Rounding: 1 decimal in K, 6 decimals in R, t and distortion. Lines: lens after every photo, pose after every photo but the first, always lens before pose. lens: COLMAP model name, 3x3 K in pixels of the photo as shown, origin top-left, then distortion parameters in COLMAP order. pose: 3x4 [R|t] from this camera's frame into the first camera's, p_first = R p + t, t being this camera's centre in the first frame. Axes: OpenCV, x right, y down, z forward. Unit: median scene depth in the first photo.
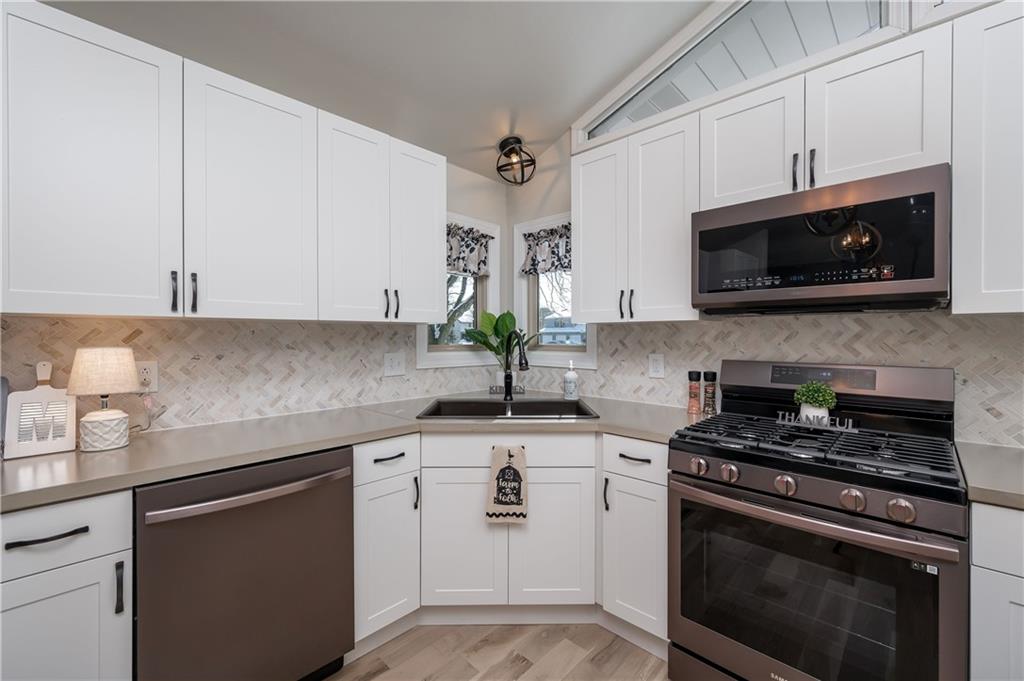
lens RADIAL K [[420.9, 0, 515.7], [0, 420.9, 338.6], [0, 0, 1]] dist [-0.001327, -0.000040]
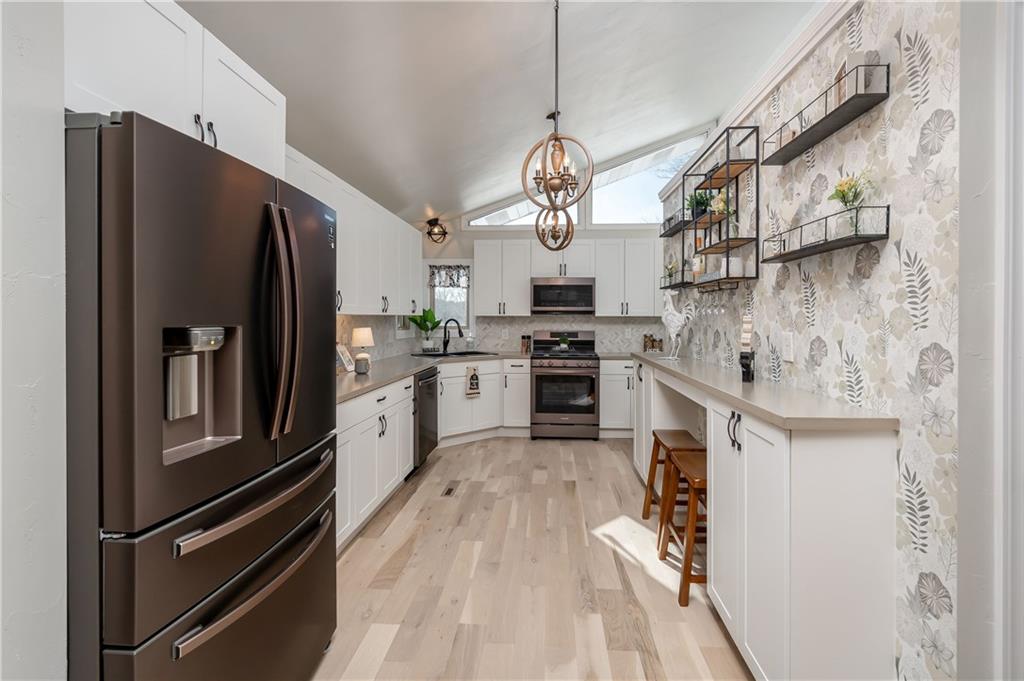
lens RADIAL K [[434.2, 0, 537.5], [0, 434.2, 322.7], [0, 0, 1]] dist [-0.001070, -0.000101]
pose [[0.748534, -0.004240, 0.663082, -1.440513], [0.004748, 0.999988, 0.001035, -0.002107], [-0.663079, 0.002374, 0.748546, -1.175321]]
